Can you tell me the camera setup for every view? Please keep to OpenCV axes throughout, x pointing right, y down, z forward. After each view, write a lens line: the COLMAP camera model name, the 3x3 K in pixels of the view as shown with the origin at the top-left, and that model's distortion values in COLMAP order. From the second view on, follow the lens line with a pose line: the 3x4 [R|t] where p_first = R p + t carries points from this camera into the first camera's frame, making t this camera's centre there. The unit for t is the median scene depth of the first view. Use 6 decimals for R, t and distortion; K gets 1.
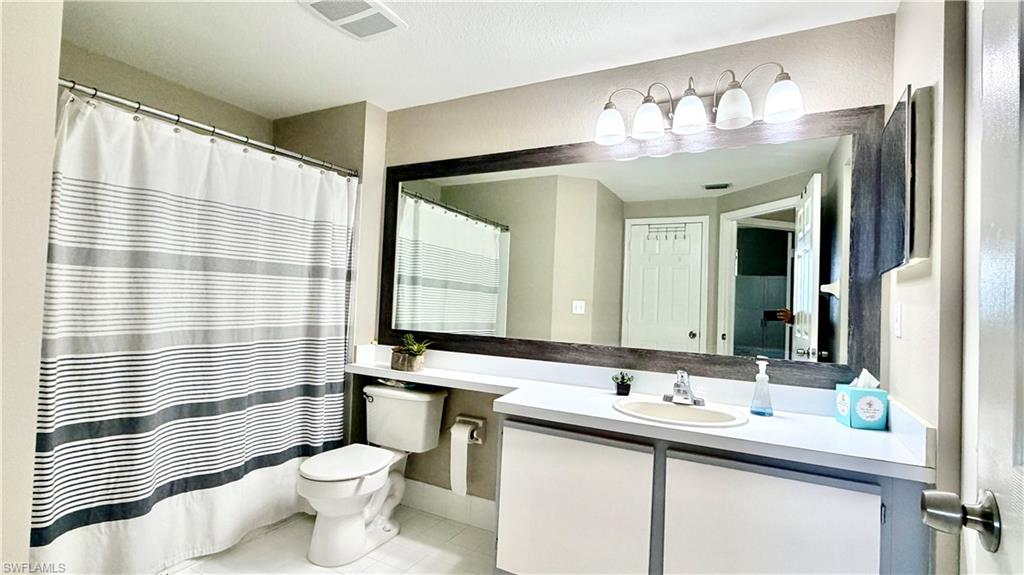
lens RADIAL K [[484.7, 0, 512.0], [0, 484.7, 287.5], [0, 0, 1]] dist [0.001269, -0.000038]
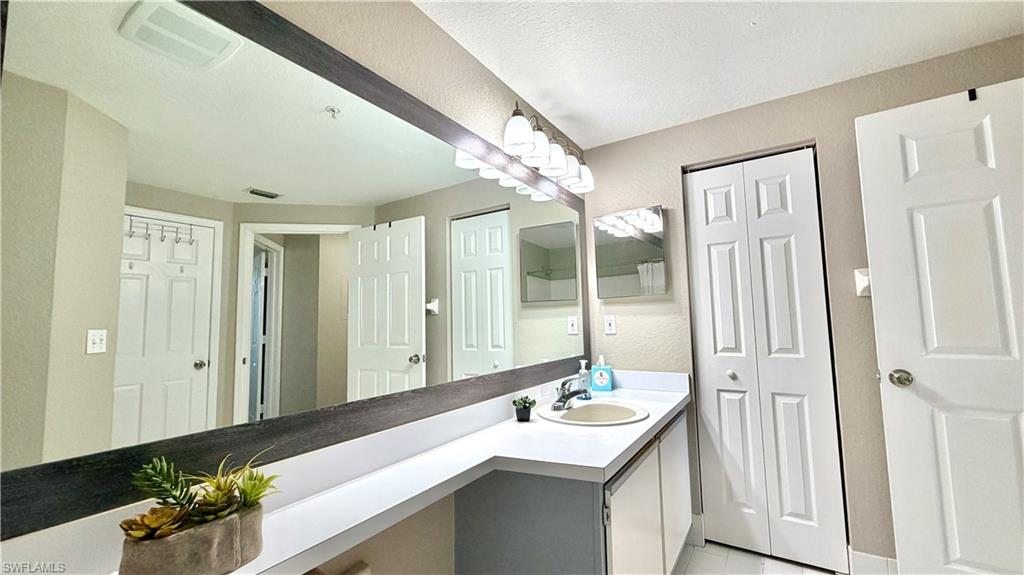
lens RADIAL K [[408.4, 0, 511.1], [0, 408.4, 287.7], [0, 0, 1]] dist [-0.000224, 0.000182]
pose [[0.090817, 0.043448, 0.994919, -0.574737], [0.000628, 0.999045, -0.043685, 0.000195], [-0.995867, 0.004592, 0.090703, 0.950280]]
